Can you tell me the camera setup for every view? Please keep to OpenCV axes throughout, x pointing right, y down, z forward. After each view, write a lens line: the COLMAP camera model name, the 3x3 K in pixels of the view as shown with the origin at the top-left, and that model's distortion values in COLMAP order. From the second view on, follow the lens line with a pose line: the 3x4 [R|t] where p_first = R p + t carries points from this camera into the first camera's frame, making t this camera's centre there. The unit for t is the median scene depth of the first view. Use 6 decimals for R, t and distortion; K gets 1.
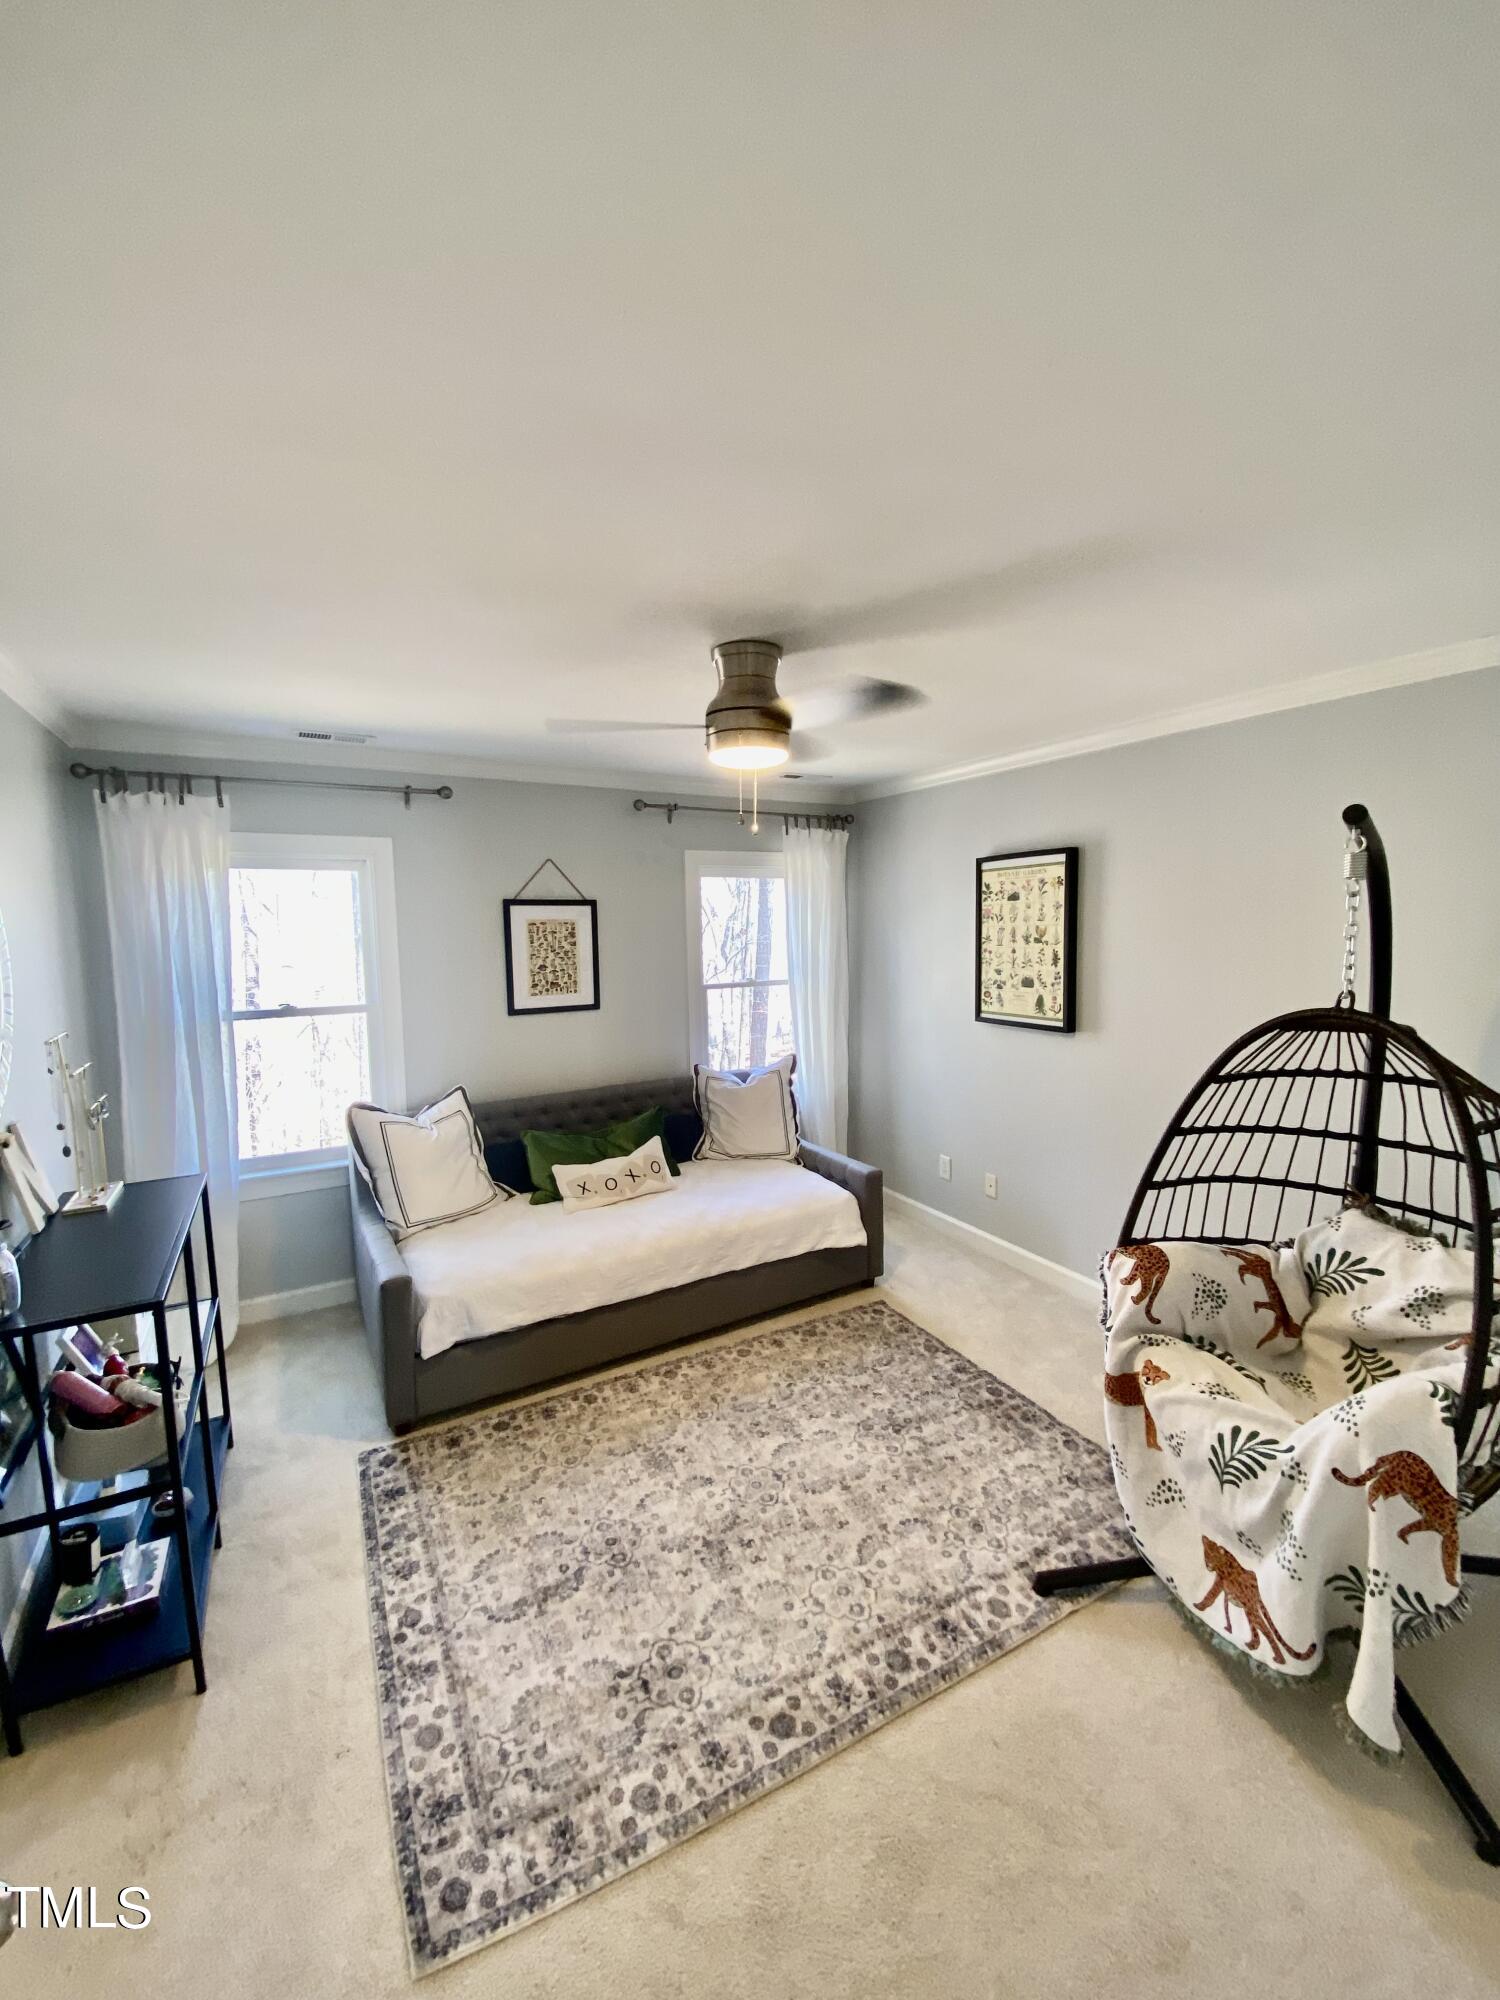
lens RADIAL K [[813.6, 0, 753.3], [0, 813.6, 994.3], [0, 0, 1]] dist [0.027210, -0.020863]
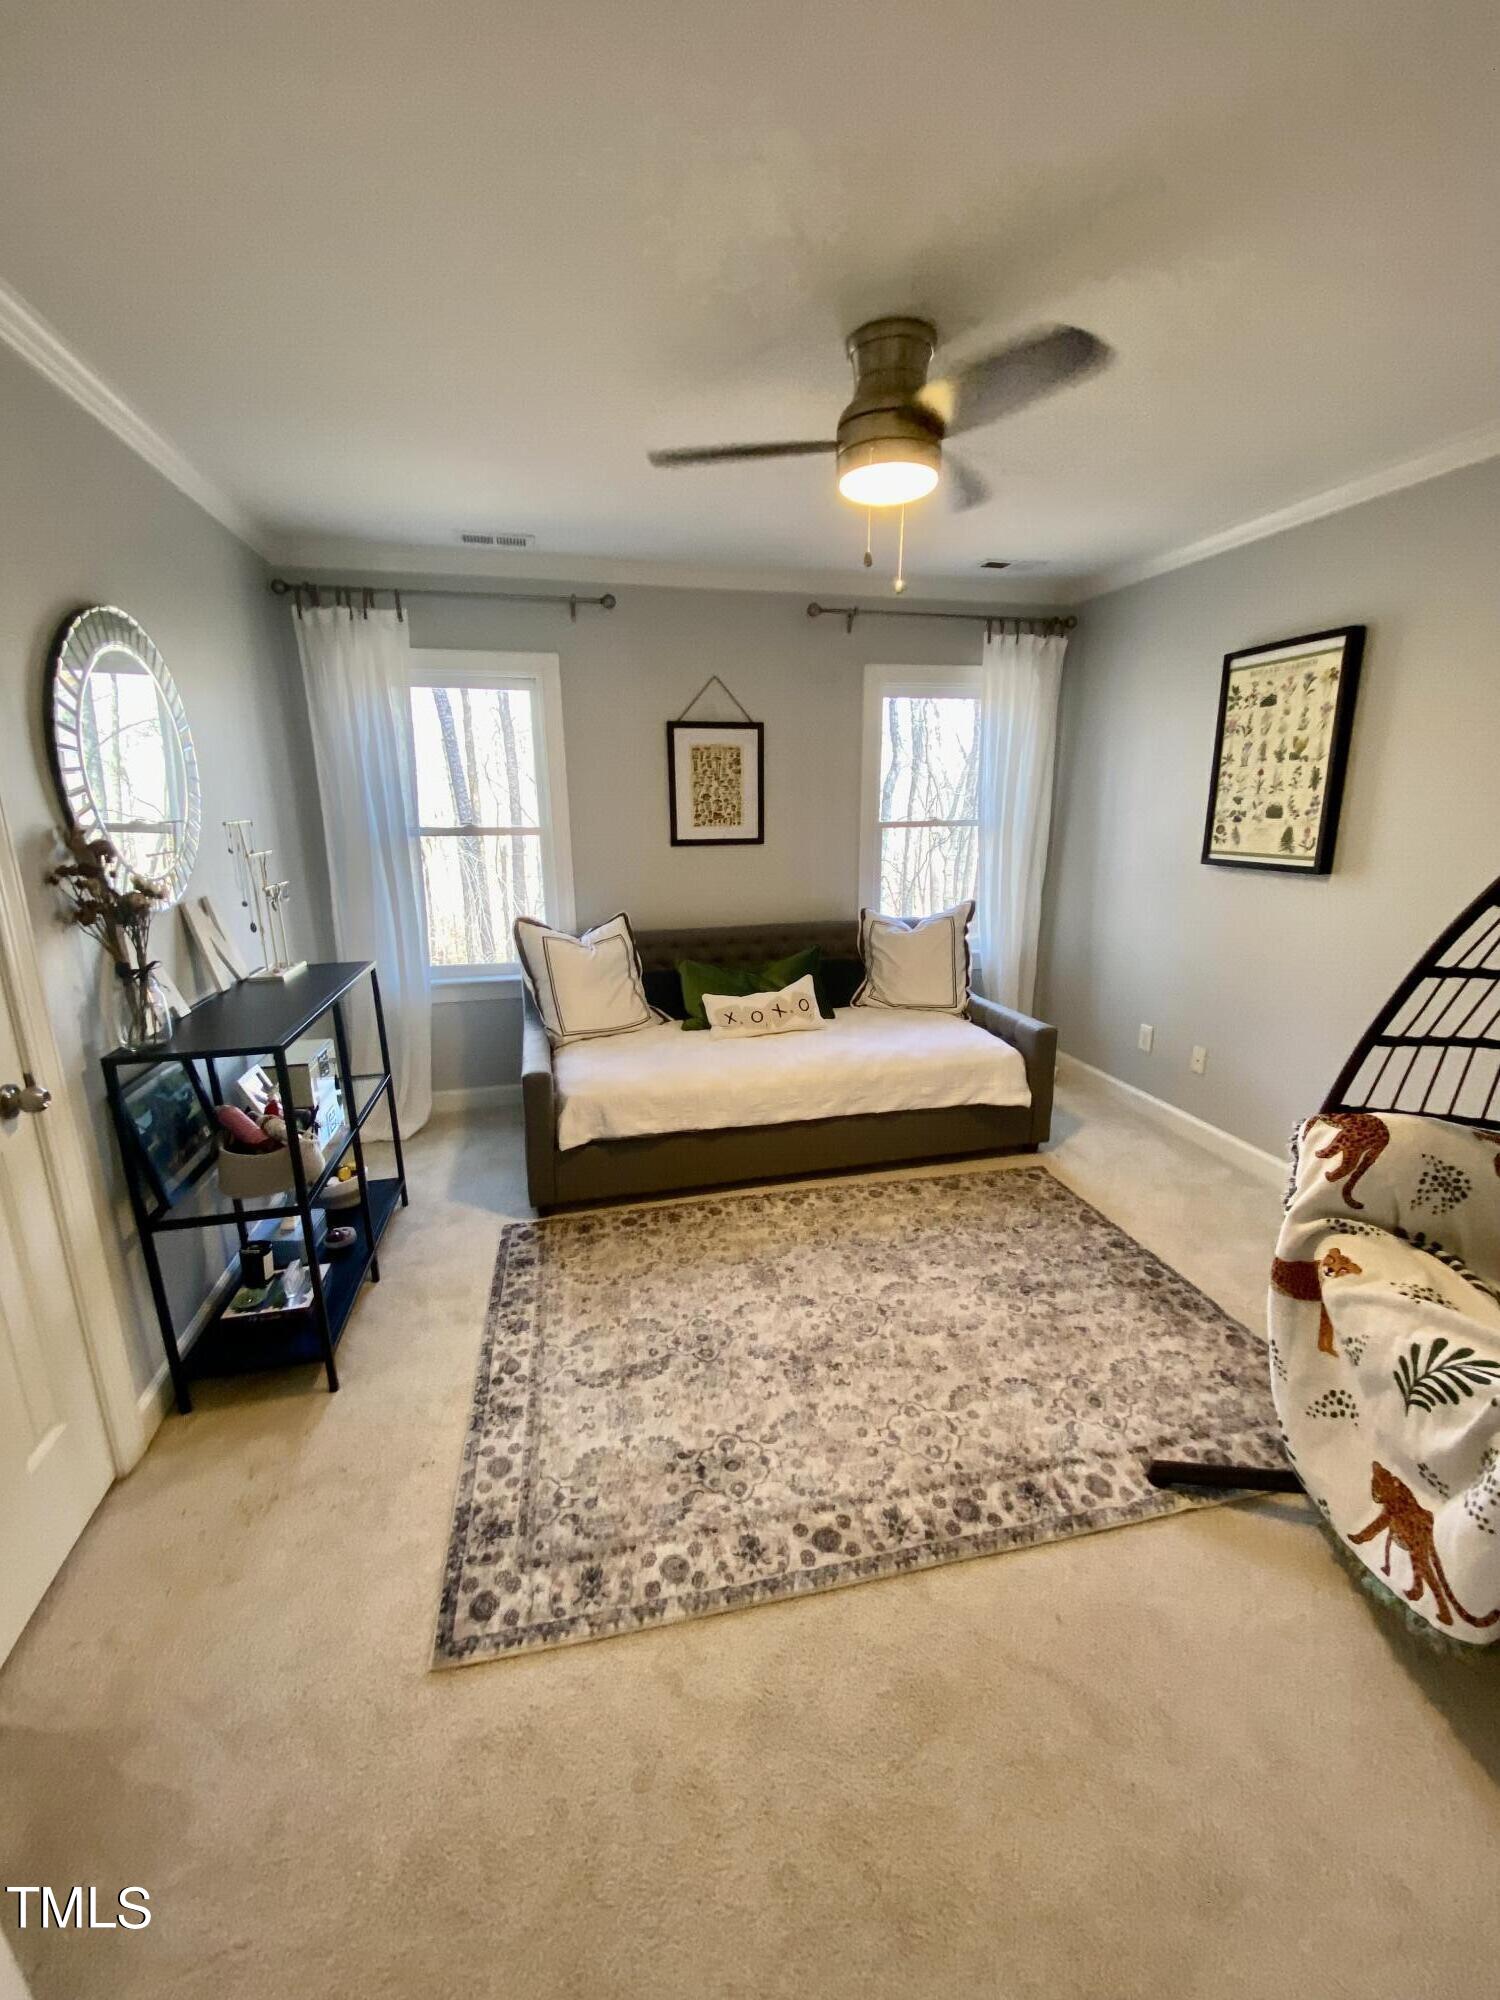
lens RADIAL K [[813.6, 0, 753.3], [0, 813.6, 994.3], [0, 0, 1]] dist [0.027210, -0.020863]
pose [[0.960816, 0.071798, -0.267728, 0.140030], [-0.031357, 0.987825, 0.152376, 0.103797], [0.275409, -0.138010, 0.951369, 0.132908]]
